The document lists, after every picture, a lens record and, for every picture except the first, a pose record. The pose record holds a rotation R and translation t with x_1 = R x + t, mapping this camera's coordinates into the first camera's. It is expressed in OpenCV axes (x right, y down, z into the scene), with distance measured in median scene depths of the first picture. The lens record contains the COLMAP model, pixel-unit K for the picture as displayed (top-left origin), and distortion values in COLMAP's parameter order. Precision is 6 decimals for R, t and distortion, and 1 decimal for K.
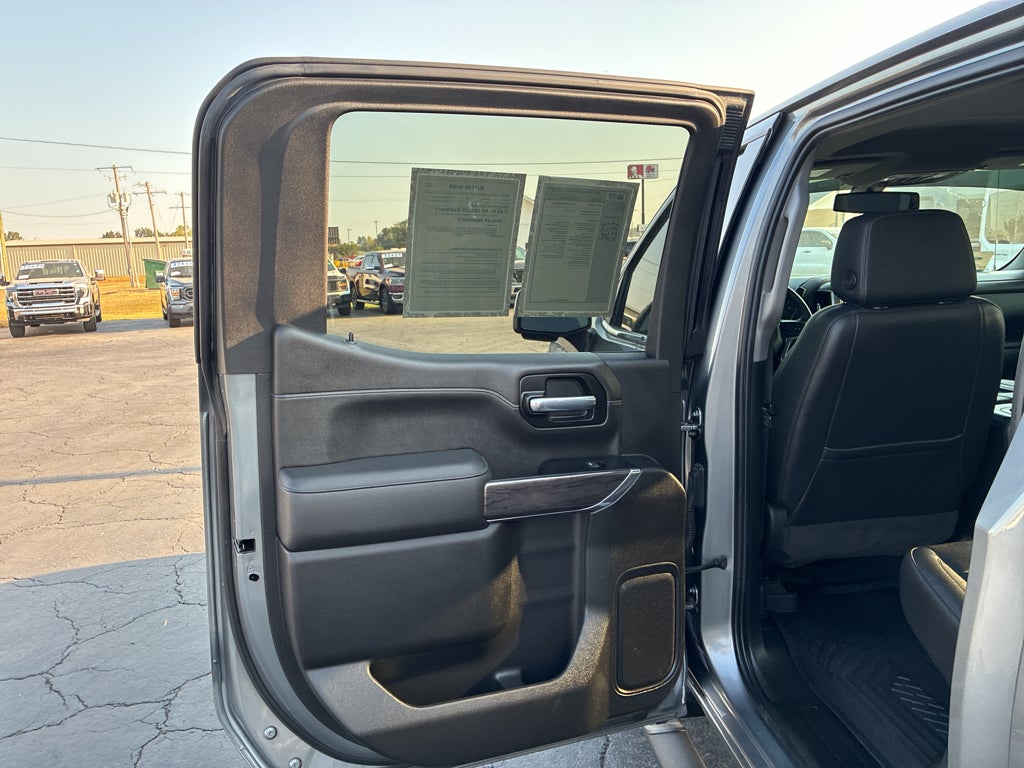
lens RADIAL K [[767.4, 0, 512.0], [0, 767.4, 384.0], [0, 0, 1]] dist [0.045026, -0.064750]
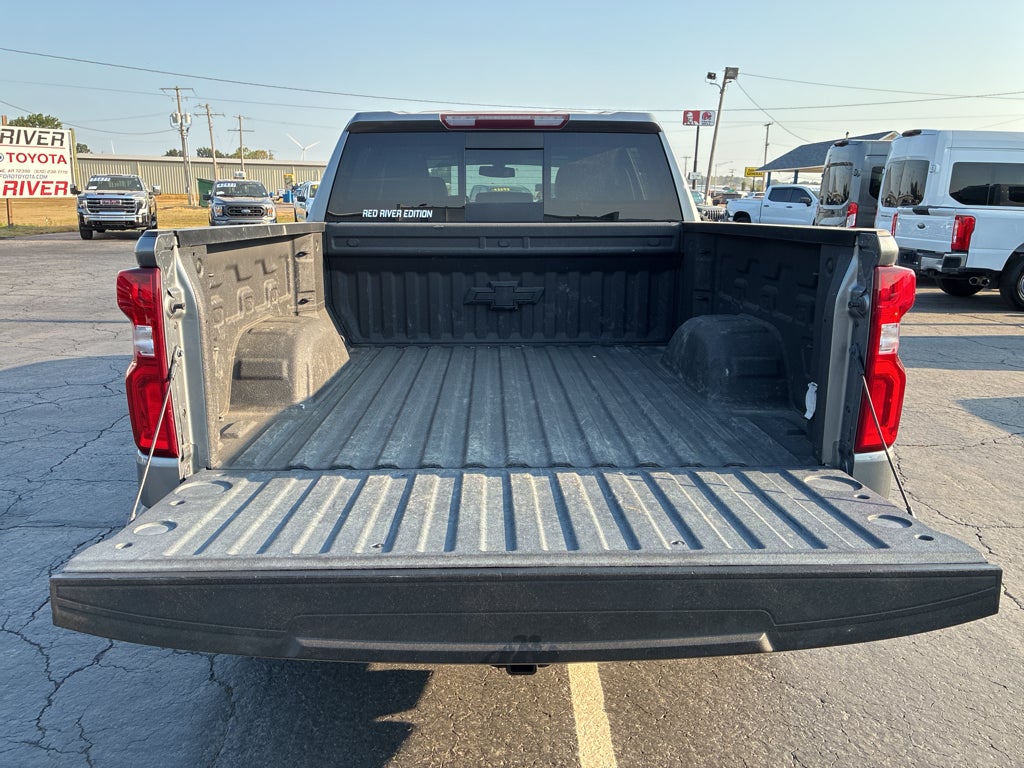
lens RADIAL K [[767.4, 0, 512.0], [0, 767.4, 384.0], [0, 0, 1]] dist [0.045026, -0.064750]
pose [[0.995602, 0.074059, -0.057368, 0.083323], [-0.069566, 0.994623, 0.076720, 0.021496], [0.062742, -0.072392, 0.995401, -0.137155]]
